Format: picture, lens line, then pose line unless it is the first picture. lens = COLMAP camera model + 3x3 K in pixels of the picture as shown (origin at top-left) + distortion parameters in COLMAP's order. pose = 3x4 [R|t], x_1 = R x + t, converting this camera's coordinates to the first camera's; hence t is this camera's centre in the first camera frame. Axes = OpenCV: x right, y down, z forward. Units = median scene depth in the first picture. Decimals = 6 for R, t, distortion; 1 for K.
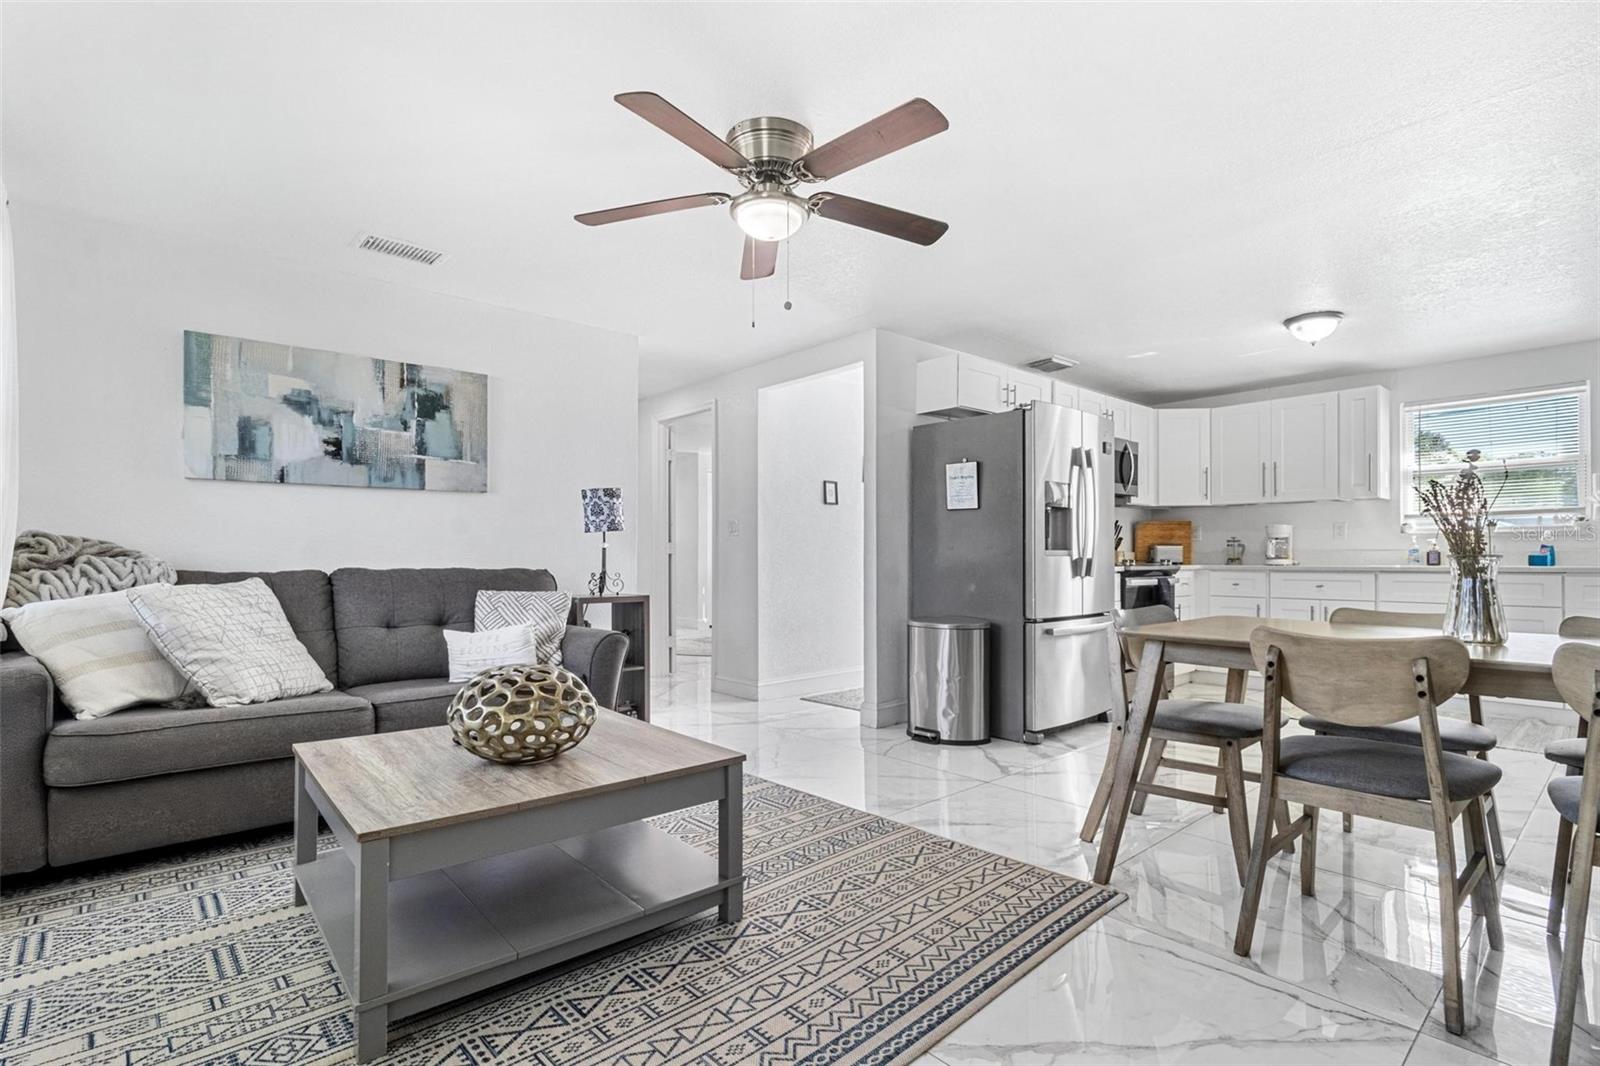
lens RADIAL K [[748.3, 0, 805.5], [0, 748.3, 552.9], [0, 0, 1]] dist [0.000717, 0.000906]
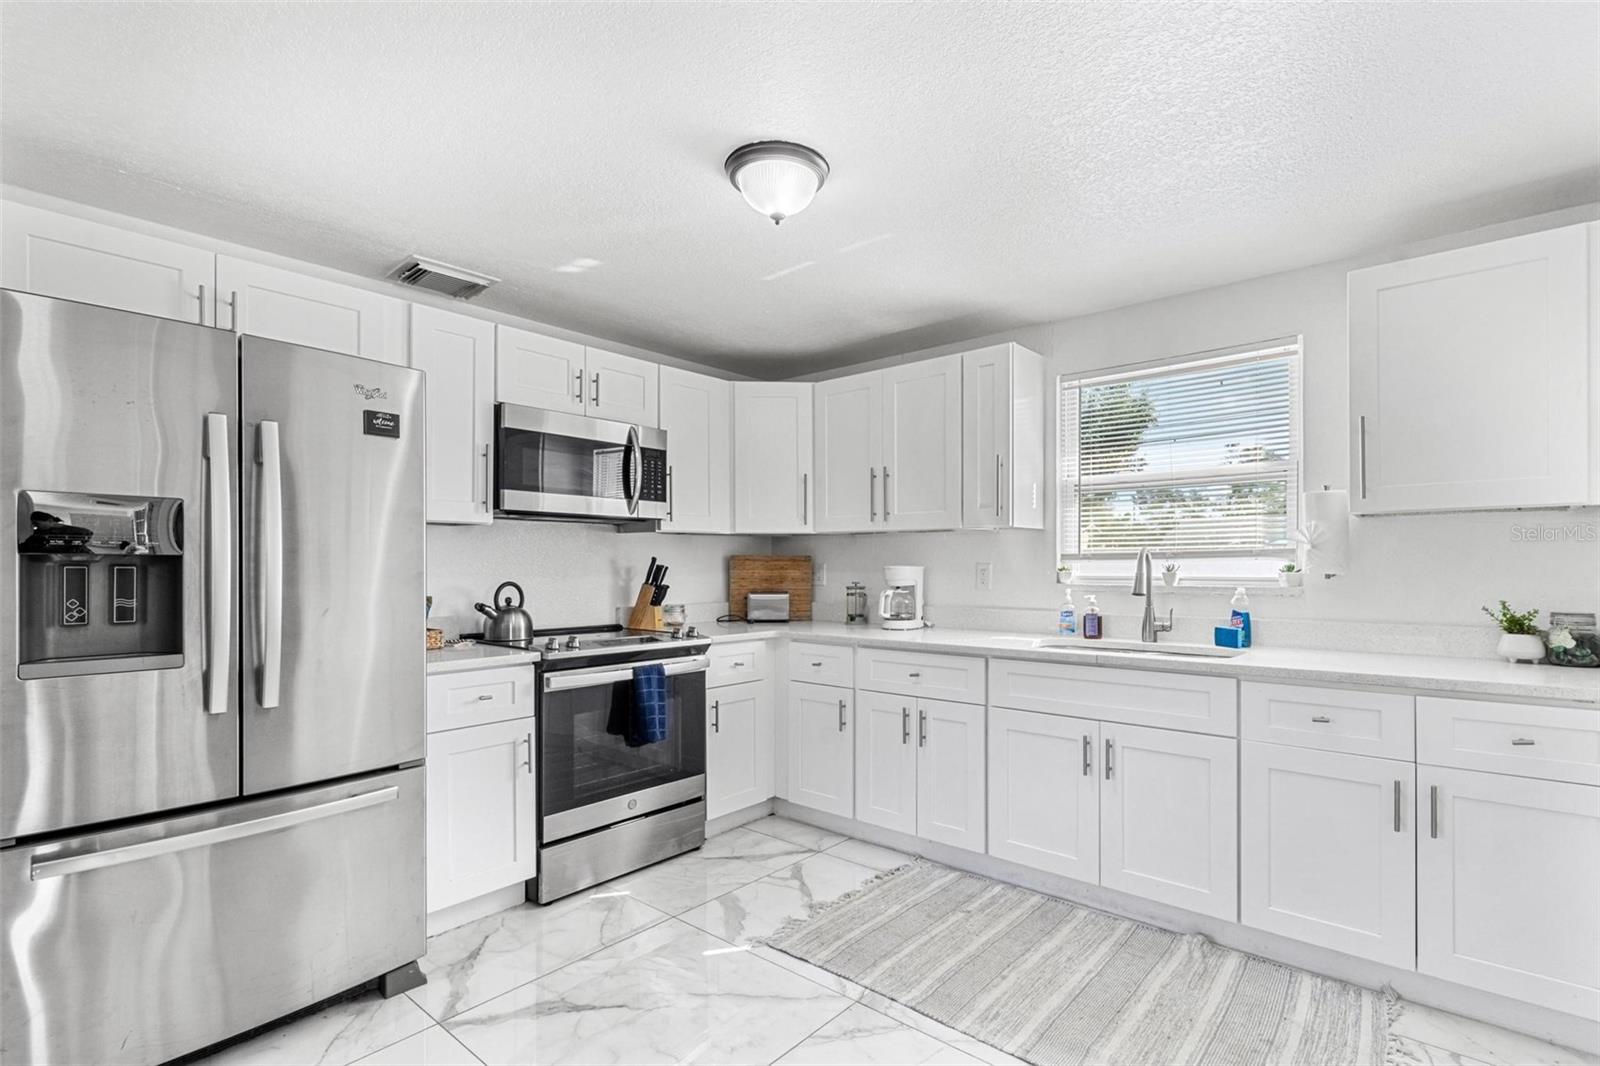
lens RADIAL K [[758.0, 0, 808.6], [0, 758.0, 571.9], [0, 0, 1]] dist [0.000142, 0.000058]
pose [[0.989913, -0.001422, 0.141671, 0.797729], [-0.000301, 0.999926, 0.012137, -0.069319], [-0.141678, -0.012057, 0.989839, 0.639183]]
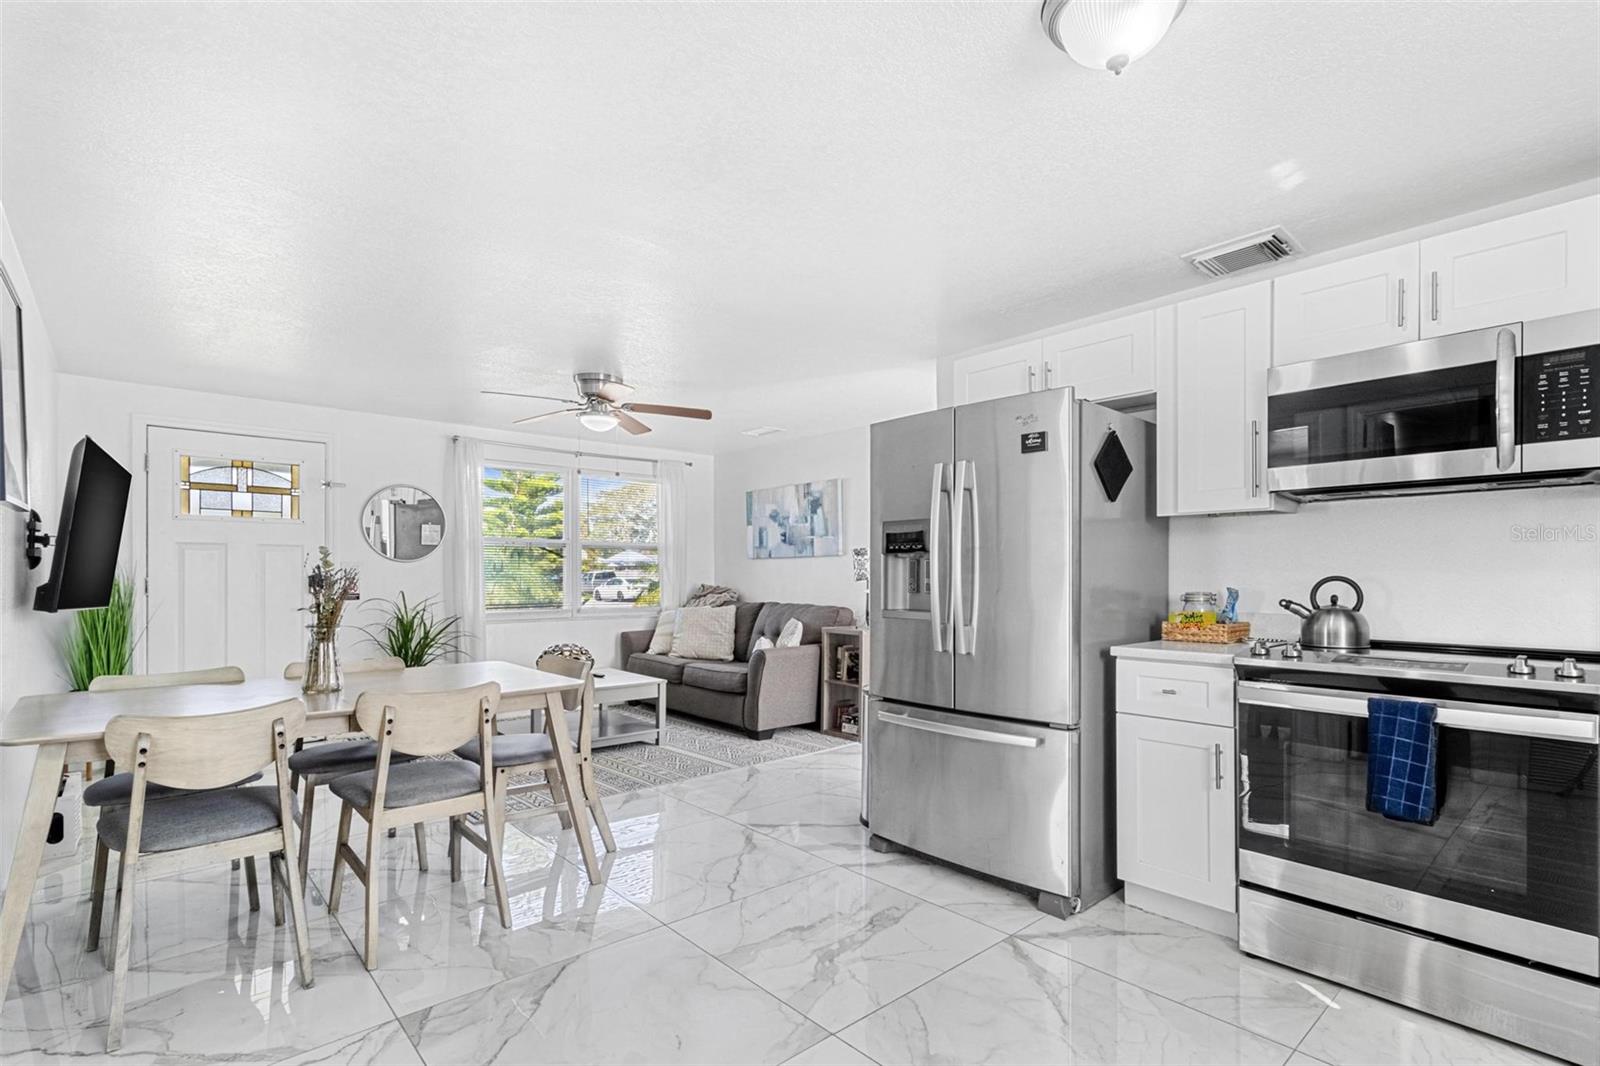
lens RADIAL K [[776.9, 0, 827.4], [0, 776.9, 576.6], [0, 0, 1]] dist [-0.002776, -0.000214]
pose [[0.017546, 0.004792, -0.999835, 1.326507], [0.005139, 0.999975, 0.004883, -0.051731], [0.999833, -0.005223, 0.017521, 1.082285]]
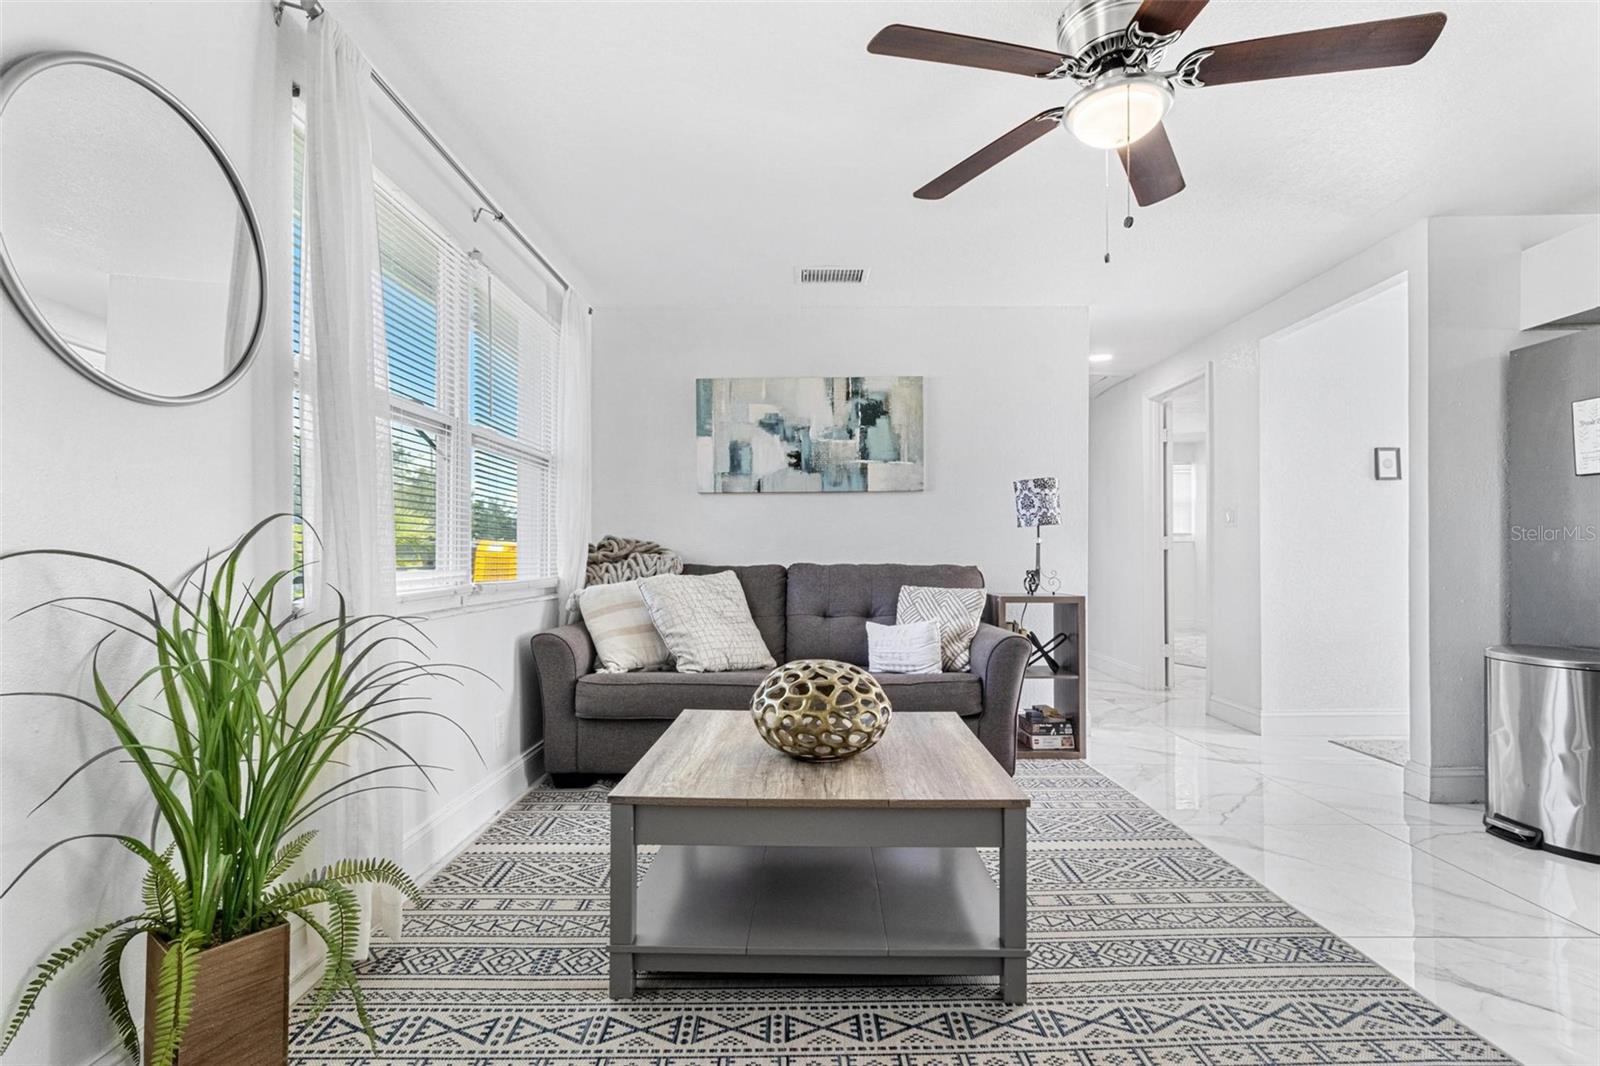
lens RADIAL K [[748.3, 0, 805.5], [0, 748.3, 552.9], [0, 0, 1]] dist [0.000717, 0.000906]
pose [[0.748198, -0.002442, -0.663472, 0.154799], [0.005565, 0.999981, 0.002594, 0.001477], [0.663453, -0.005633, 0.748197, 0.139630]]
